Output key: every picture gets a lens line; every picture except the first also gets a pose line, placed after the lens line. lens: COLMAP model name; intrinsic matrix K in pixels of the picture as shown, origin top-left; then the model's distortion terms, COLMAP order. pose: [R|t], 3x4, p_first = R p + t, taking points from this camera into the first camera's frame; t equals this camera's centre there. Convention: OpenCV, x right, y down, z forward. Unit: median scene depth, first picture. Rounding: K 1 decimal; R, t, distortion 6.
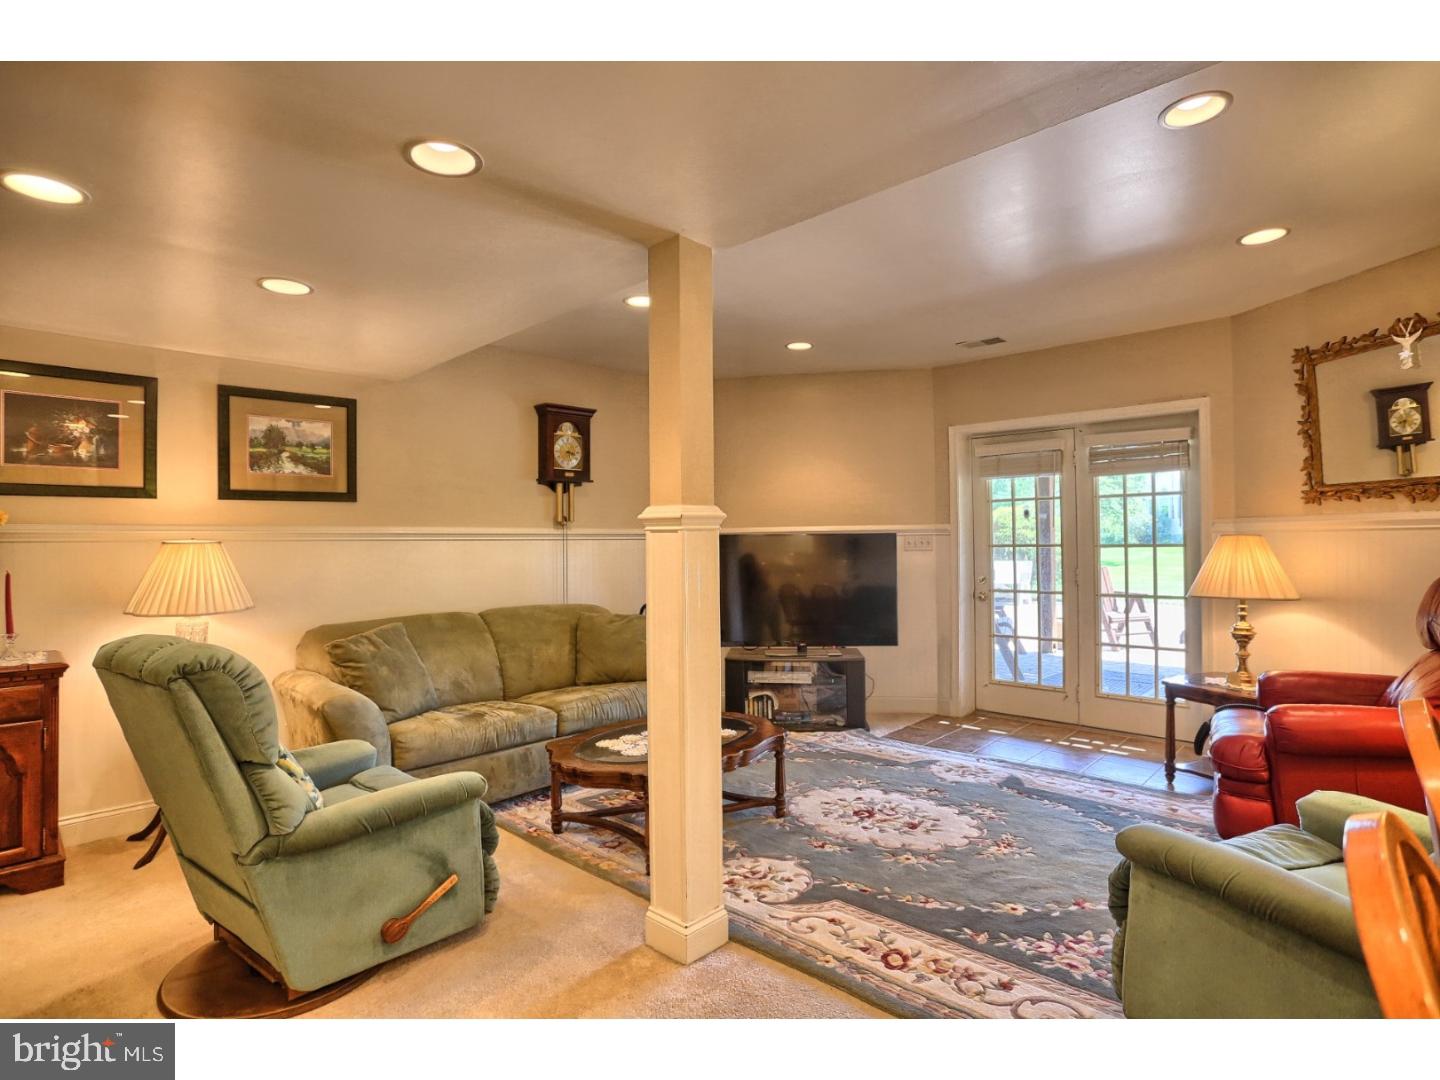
lens RADIAL K [[718.1, 0, 720.0], [0, 718.1, 540.0], [0, 0, 1]] dist [0.000001, -0.000075]
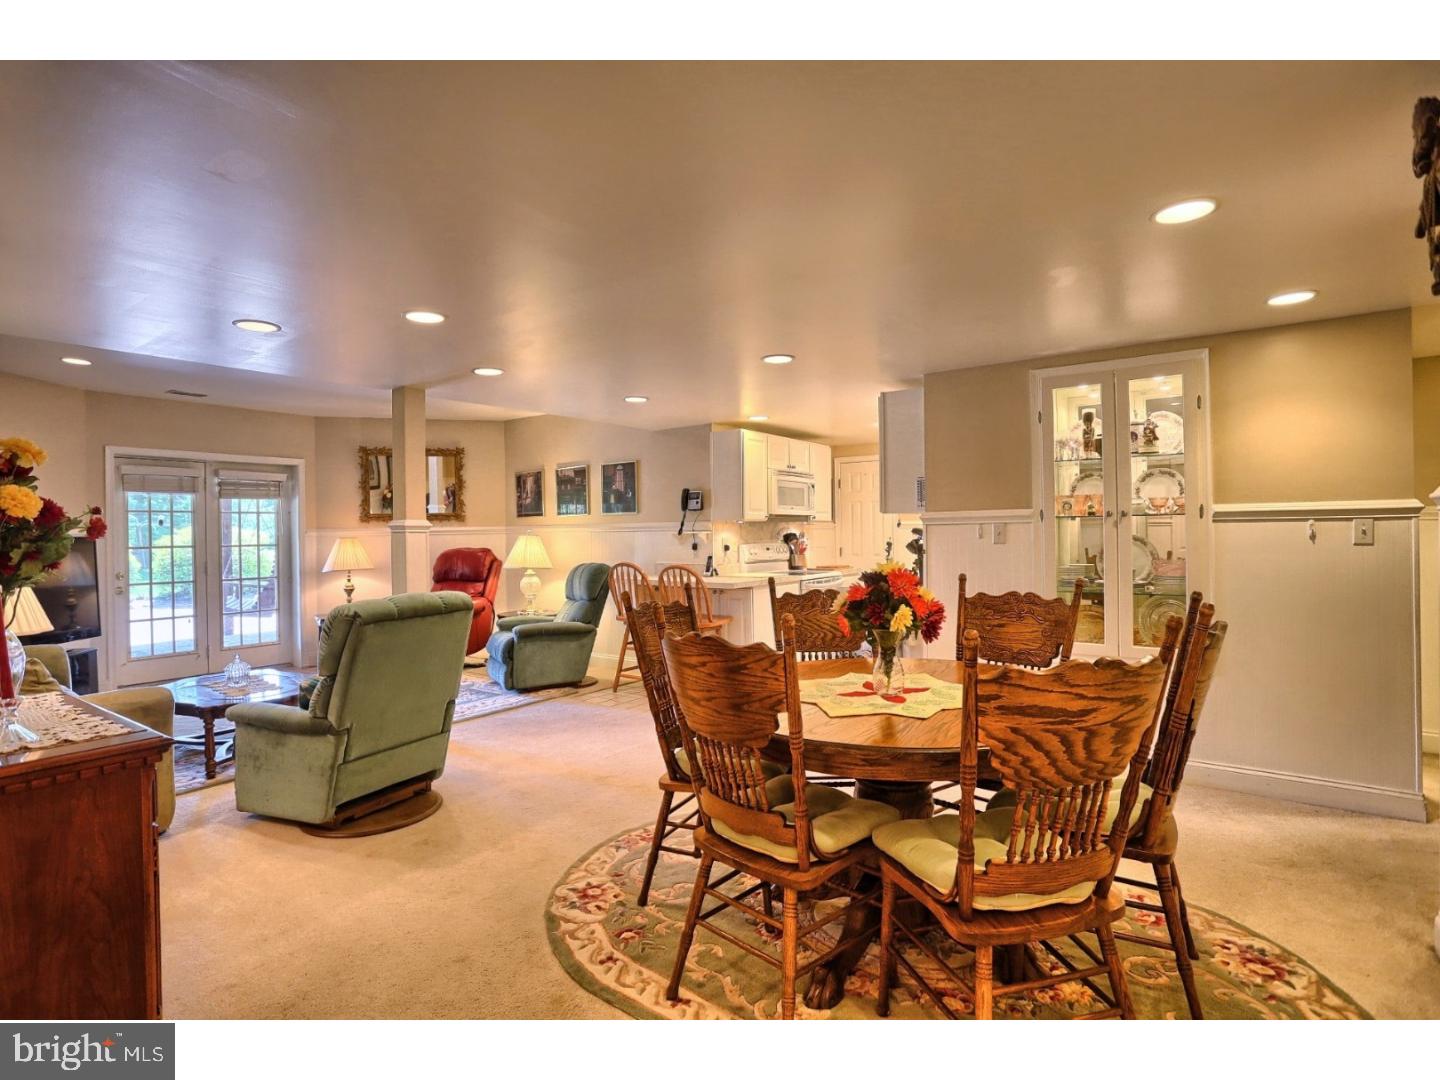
lens RADIAL K [[718.1, 0, 720.0], [0, 718.1, 540.0], [0, 0, 1]] dist [0.000001, -0.000075]
pose [[-0.089045, -0.004419, 0.996018, -1.031626], [0.013369, 0.999895, 0.005632, 0.001445], [-0.995938, 0.013817, -0.088977, 0.130257]]
